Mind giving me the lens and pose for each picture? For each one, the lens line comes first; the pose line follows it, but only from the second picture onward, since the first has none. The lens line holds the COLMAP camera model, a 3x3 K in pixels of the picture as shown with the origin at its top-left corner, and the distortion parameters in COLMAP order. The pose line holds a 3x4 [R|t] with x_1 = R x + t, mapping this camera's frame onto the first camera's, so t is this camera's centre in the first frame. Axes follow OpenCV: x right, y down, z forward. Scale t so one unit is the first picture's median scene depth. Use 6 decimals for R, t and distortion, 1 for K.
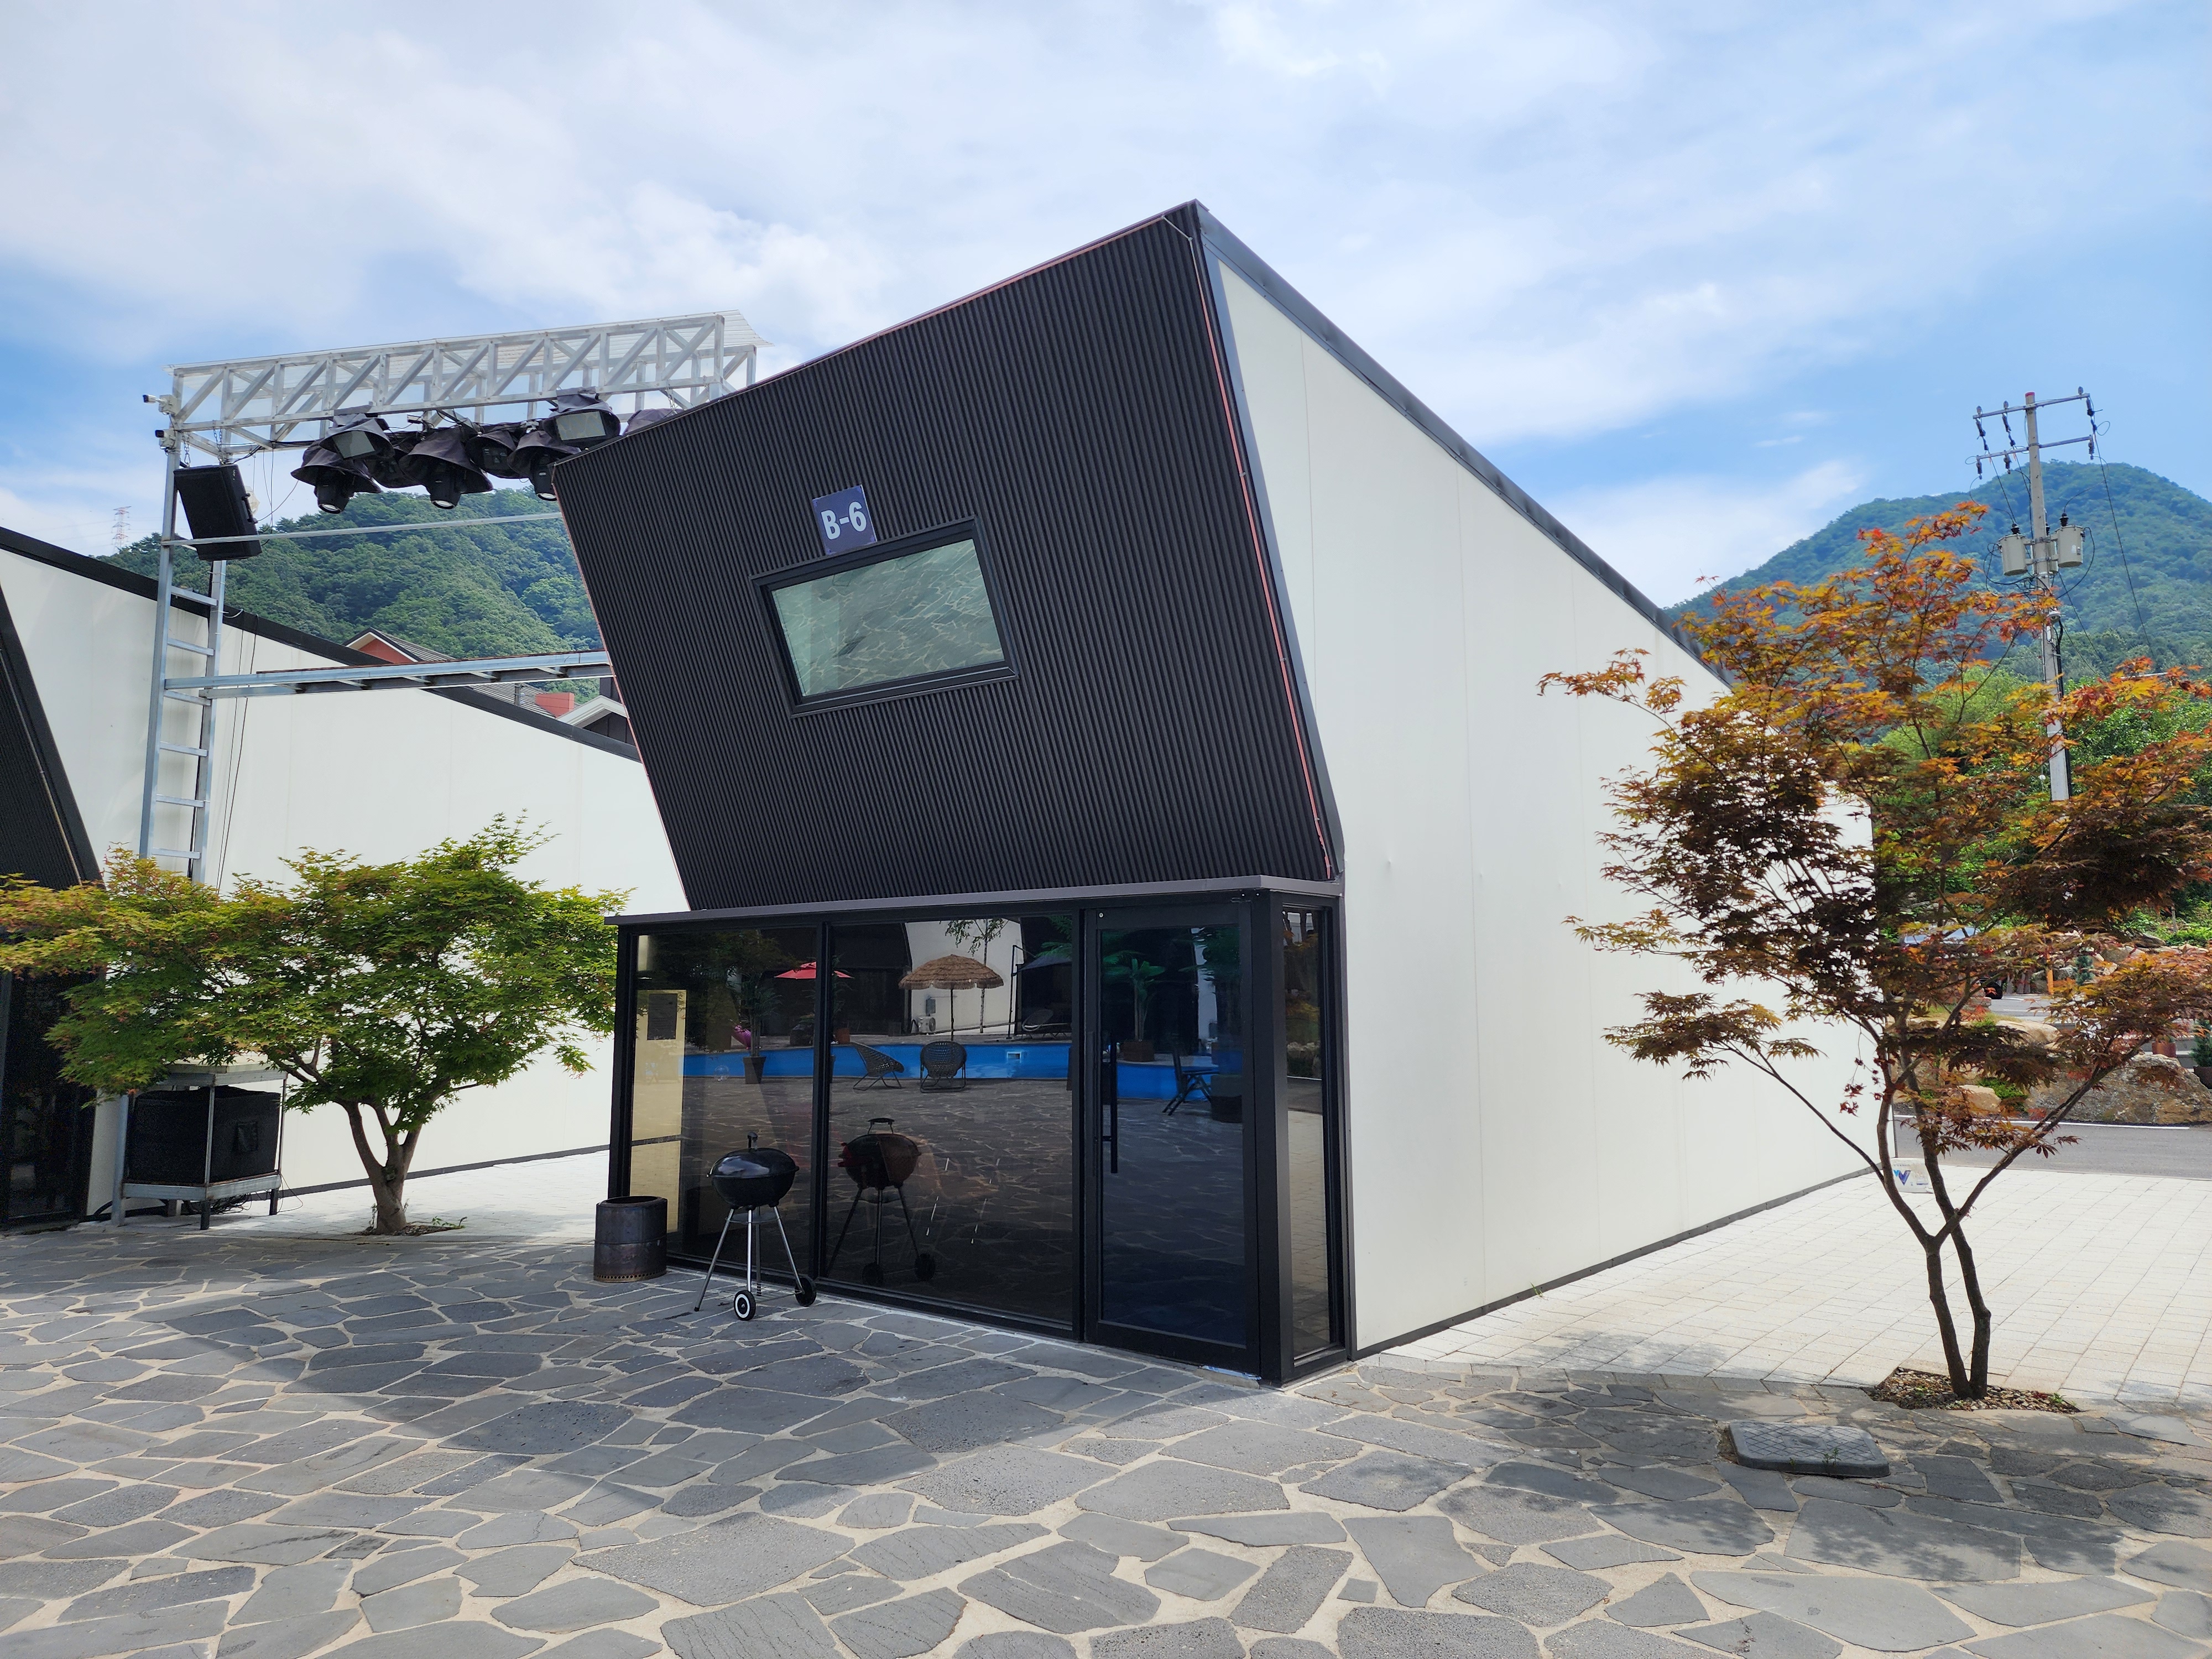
lens RADIAL K [[1482.6, 0, 1117.2], [0, 1482.6, 799.9], [0, 0, 1]] dist [0.074918, -0.068255]
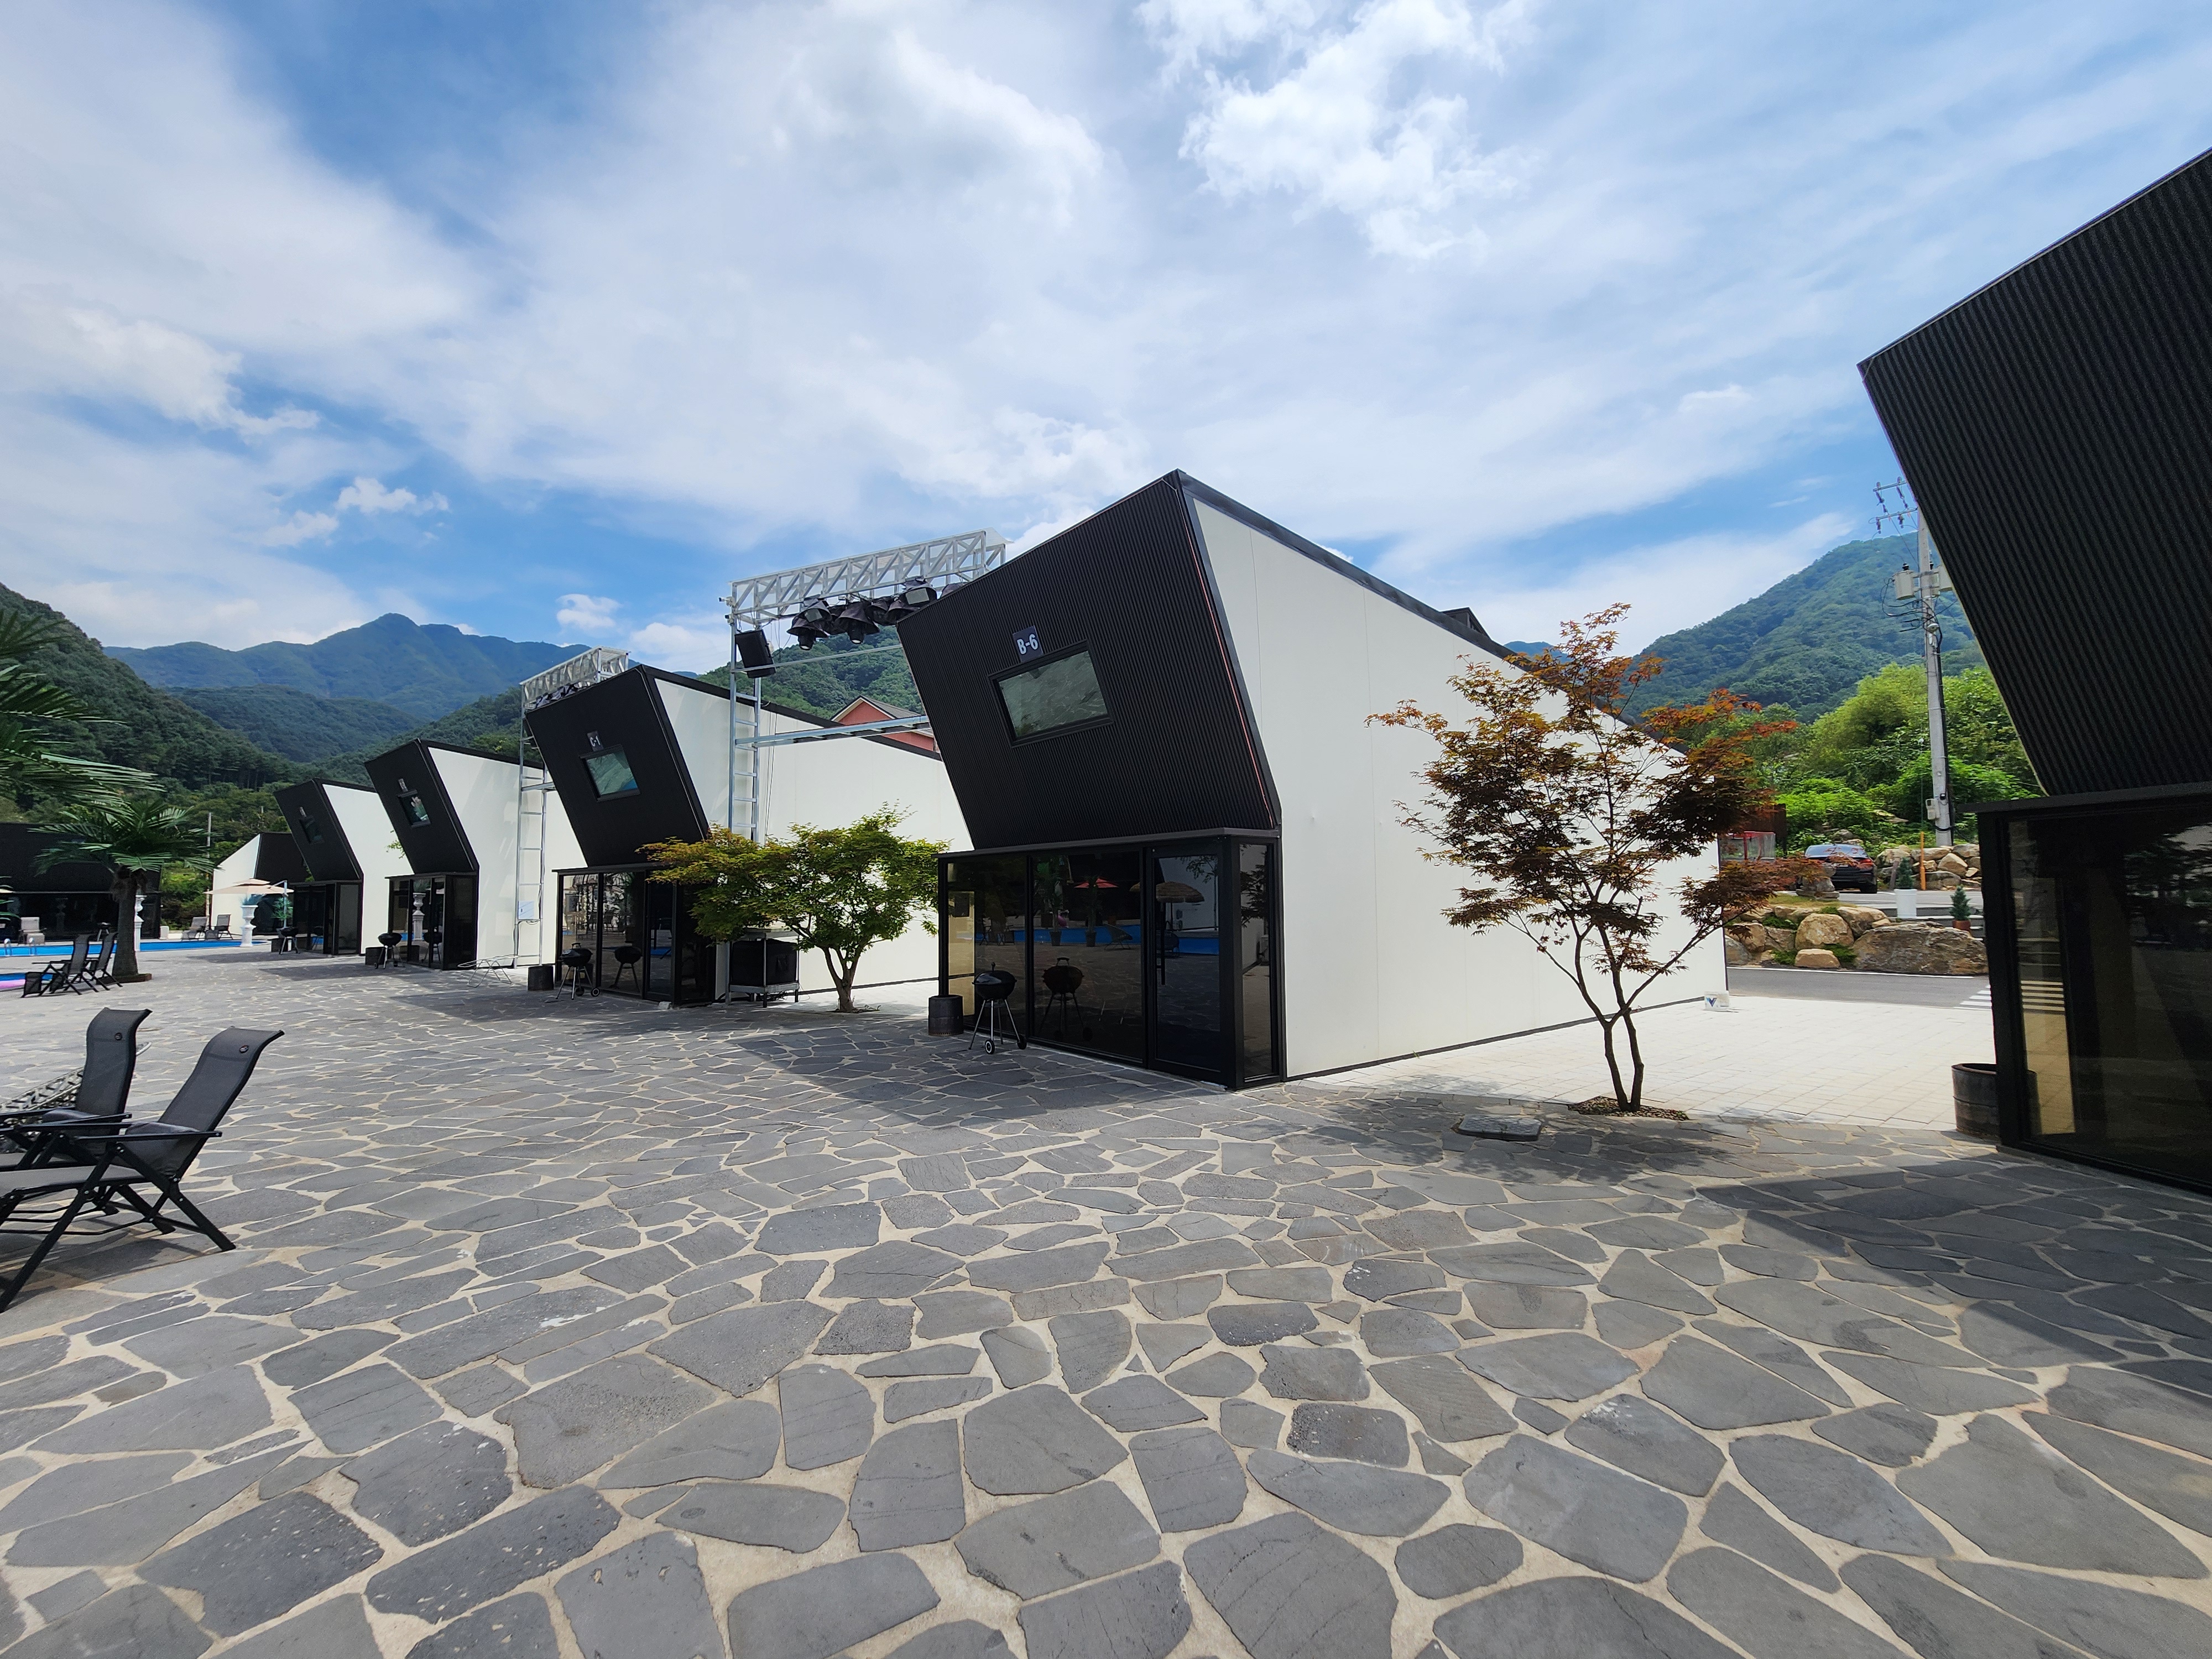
lens RADIAL K [[914.8, 0, 1092.6], [0, 914.8, 830.1], [0, 0, 1]] dist [-0.001437, 0.000466]
pose [[0.974158, -0.021141, -0.224877, 0.155628], [0.033691, 0.998073, 0.052115, -0.009204], [0.223341, -0.058345, 0.972993, -0.130727]]
